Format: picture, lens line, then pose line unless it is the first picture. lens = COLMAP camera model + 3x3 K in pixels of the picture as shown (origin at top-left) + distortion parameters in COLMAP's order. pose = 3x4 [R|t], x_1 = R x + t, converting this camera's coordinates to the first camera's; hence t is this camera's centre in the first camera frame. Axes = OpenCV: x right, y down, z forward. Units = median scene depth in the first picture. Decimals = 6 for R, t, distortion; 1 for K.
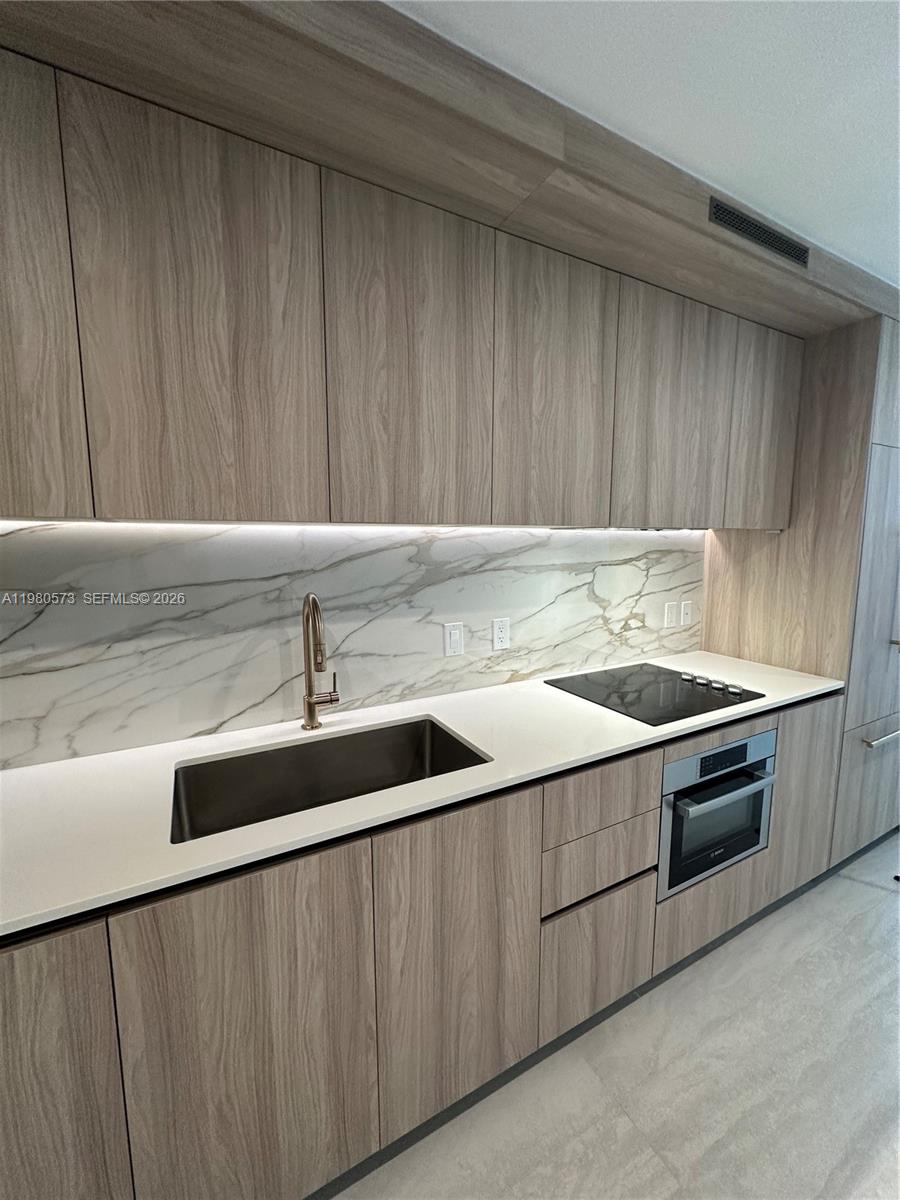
lens RADIAL K [[478.0, 0, 451.0], [0, 478.0, 599.5], [0, 0, 1]] dist [-0.001499, 0.000871]
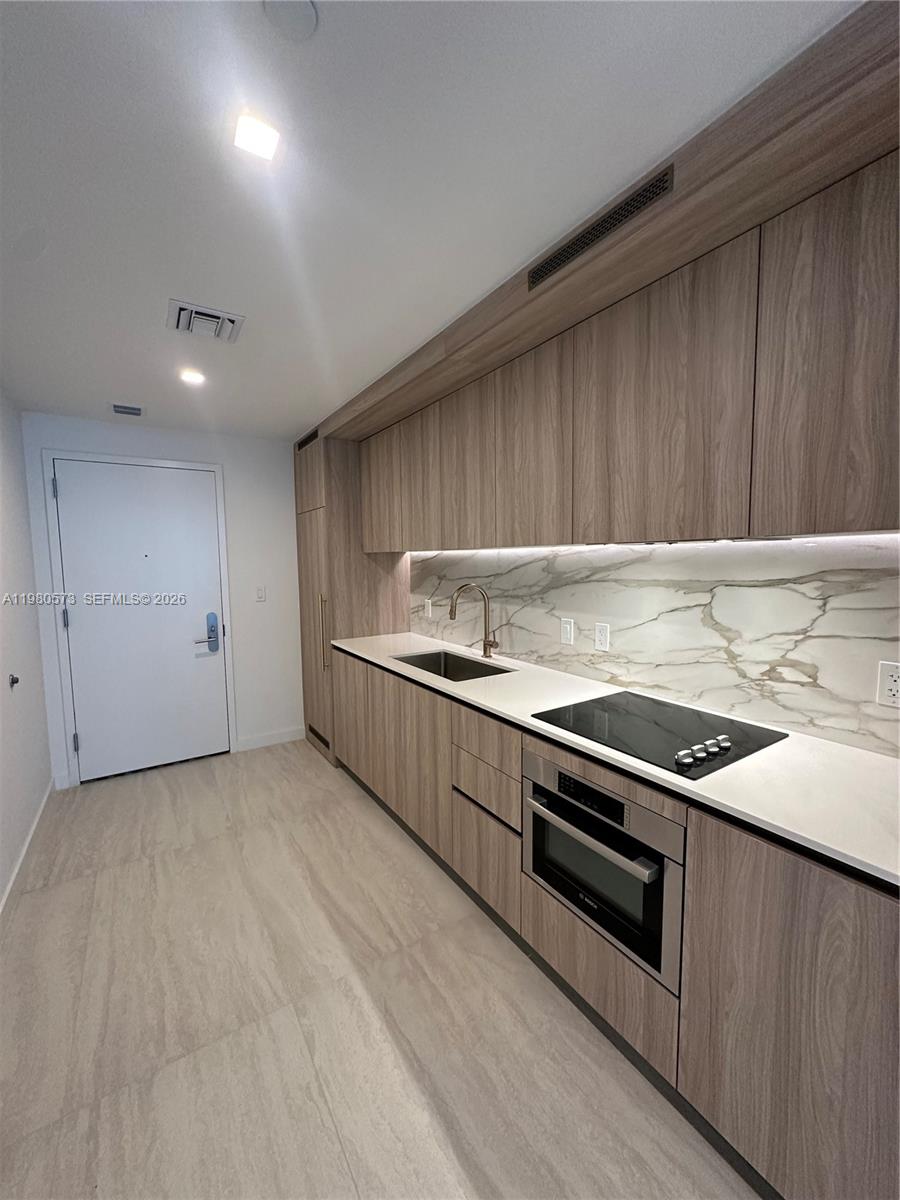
lens RADIAL K [[478.0, 0, 451.9], [0, 478.0, 600.0], [0, 0, 1]] dist [-0.001499, 0.000871]
pose [[0.082430, 0.086554, -0.992831, 1.297547], [-0.110596, 0.990863, 0.077200, -0.070100], [0.990441, 0.103439, 0.091250, 0.567162]]
